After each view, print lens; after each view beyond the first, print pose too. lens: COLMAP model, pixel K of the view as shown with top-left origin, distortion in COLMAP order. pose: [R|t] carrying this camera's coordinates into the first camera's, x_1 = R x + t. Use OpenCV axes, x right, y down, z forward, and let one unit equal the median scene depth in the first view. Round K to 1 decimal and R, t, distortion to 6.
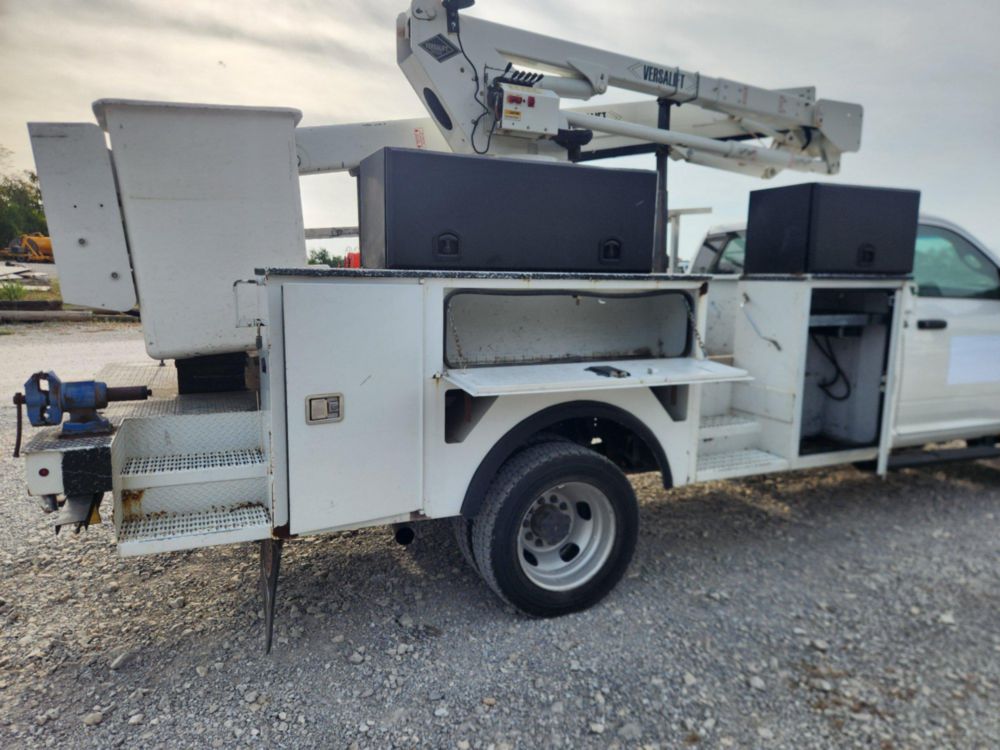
lens RADIAL K [[670.2, 0, 495.8], [0, 670.2, 377.3], [0, 0, 1]] dist [0.073710, -0.060400]
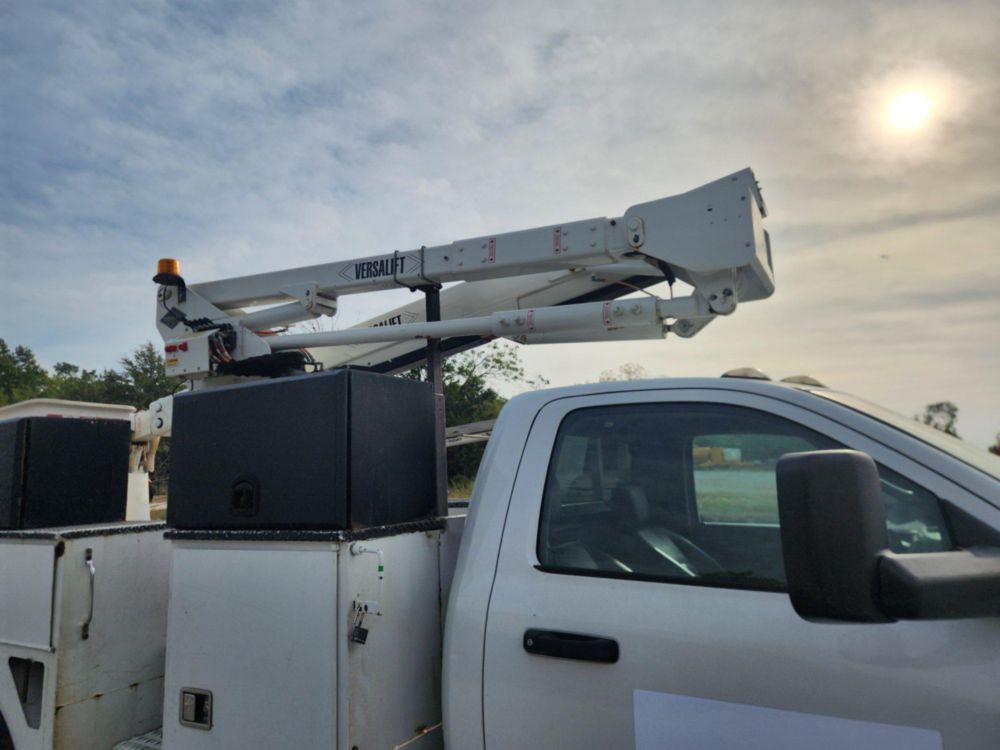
lens RADIAL K [[670.2, 0, 489.9], [0, 670.2, 361.3], [0, 0, 1]] dist [0.073710, -0.060400]
pose [[0.585577, -0.167950, -0.793027, 1.124100], [-0.081999, 0.961010, -0.264074, -0.152104], [0.806459, 0.219663, 0.548974, 0.808781]]
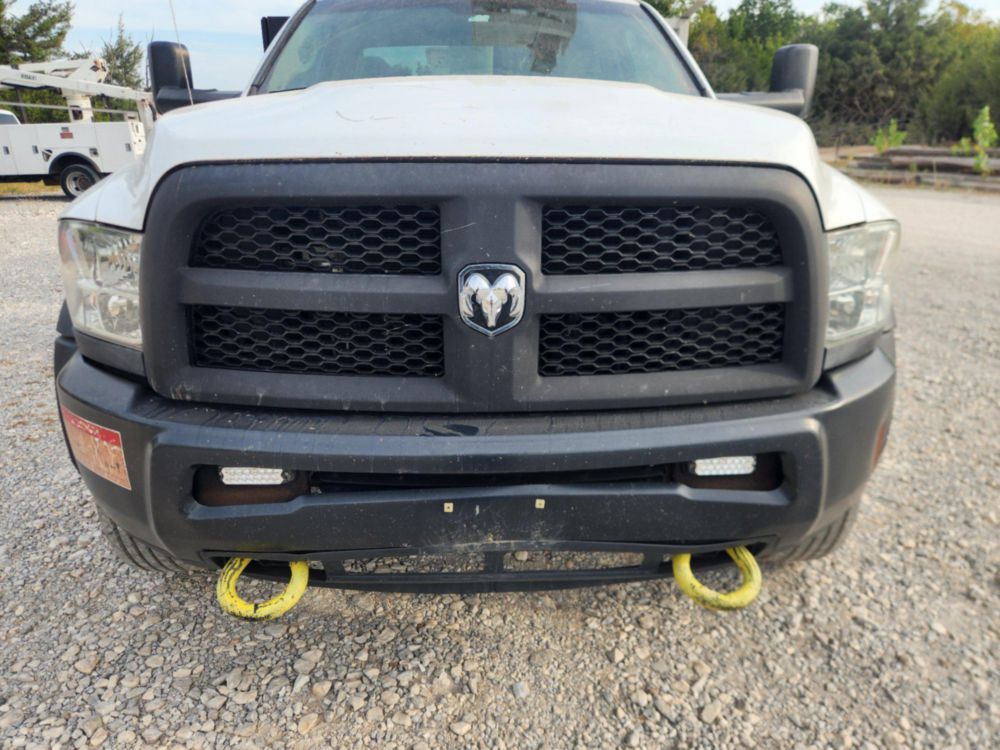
lens RADIAL K [[670.2, 0, 506.1], [0, 670.2, 376.4], [0, 0, 1]] dist [0.073710, -0.060400]
pose [[-0.360105, 0.287369, -0.887549, 1.604674], [-0.143697, 0.922936, 0.357128, -0.194693], [0.921778, 0.256142, -0.291060, 1.820061]]
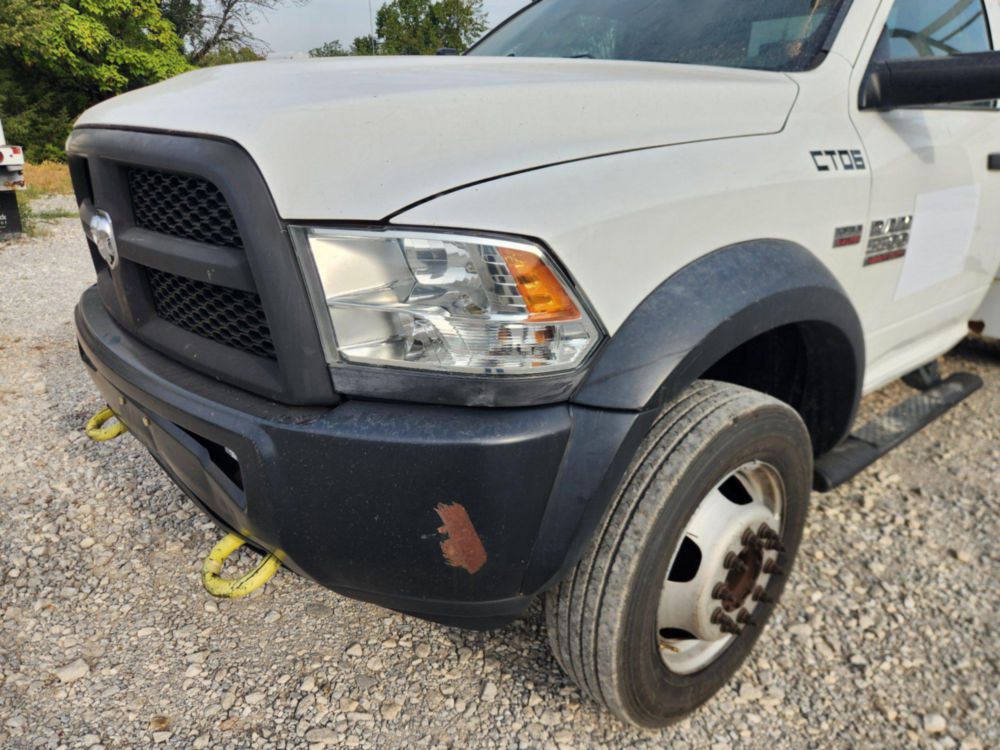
lens RADIAL K [[670.2, 0, 485.7], [0, 670.2, 377.9], [0, 0, 1]] dist [0.073710, -0.060400]
pose [[-0.951493, 0.070180, -0.299560, 1.215785], [-0.078940, 0.885358, 0.458159, -0.245051], [0.297371, 0.459582, -0.836872, 2.164110]]
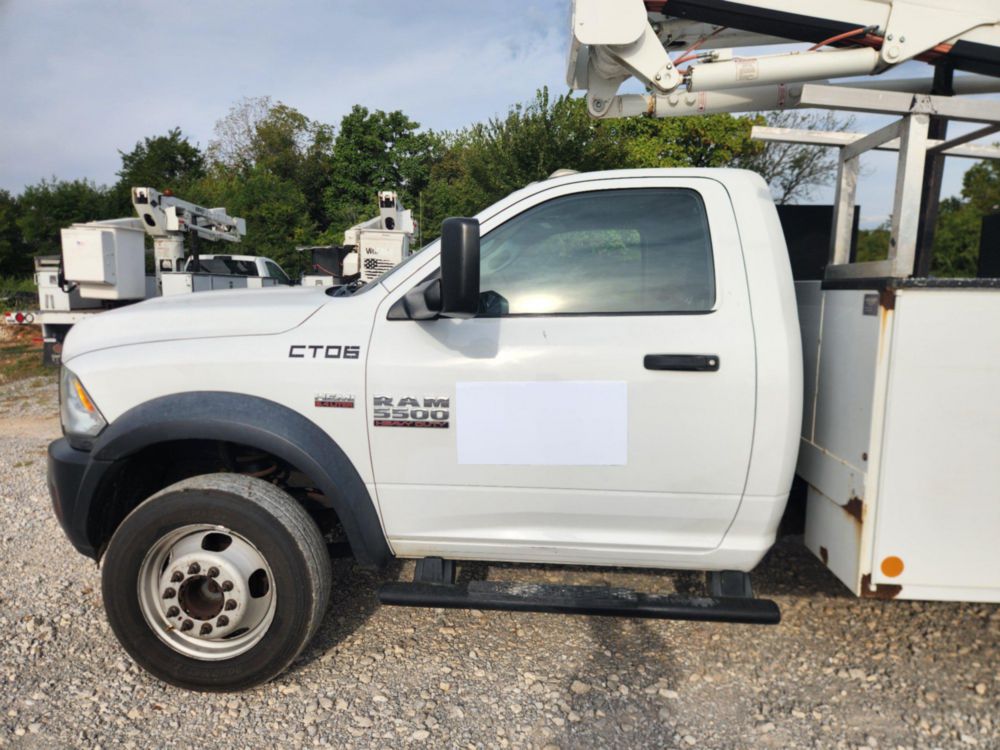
lens RADIAL K [[671.4, 0, 506.2], [0, 671.4, 376.7], [0, 0, 1]] dist [0.067384, -0.054548]
pose [[-0.890295, -0.084047, 0.447562, 0.388223], [0.041158, 0.963947, 0.262891, -0.332082], [-0.453521, 0.252471, -0.854738, 2.300438]]
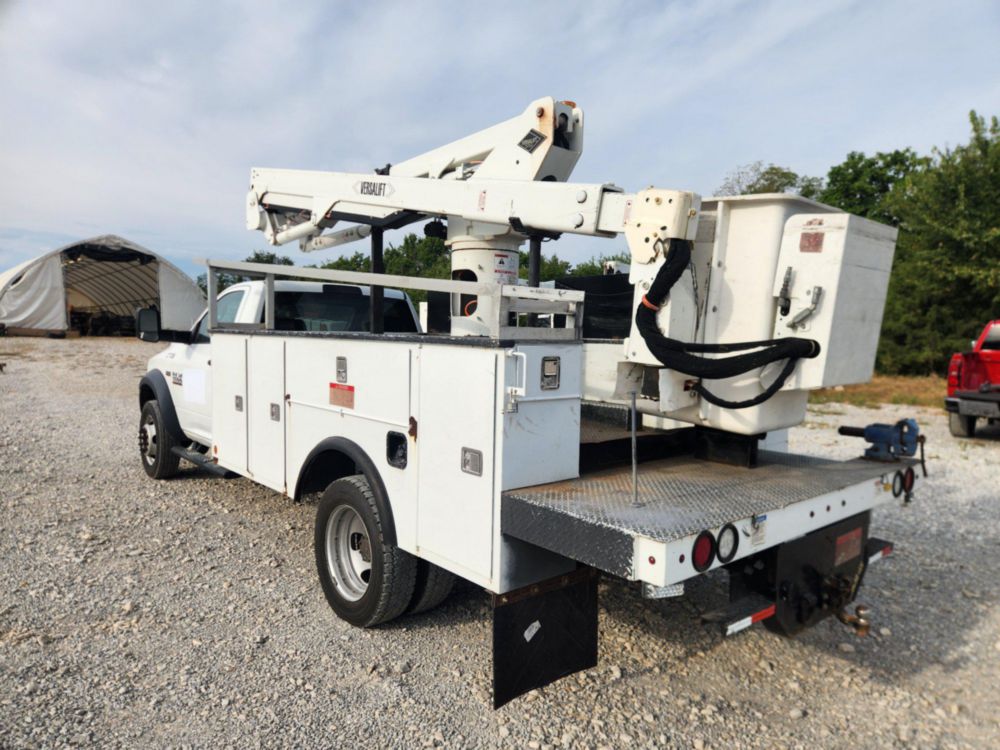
lens RADIAL K [[676.9, 0, 496.9], [0, 676.9, 379.1], [0, 0, 1]] dist [0.060823, -0.029876]
pose [[-0.289729, -0.086176, 0.953221, -1.195205], [0.113878, 0.985760, 0.123731, -0.253728], [-0.950310, 0.144399, -0.275789, 1.483613]]
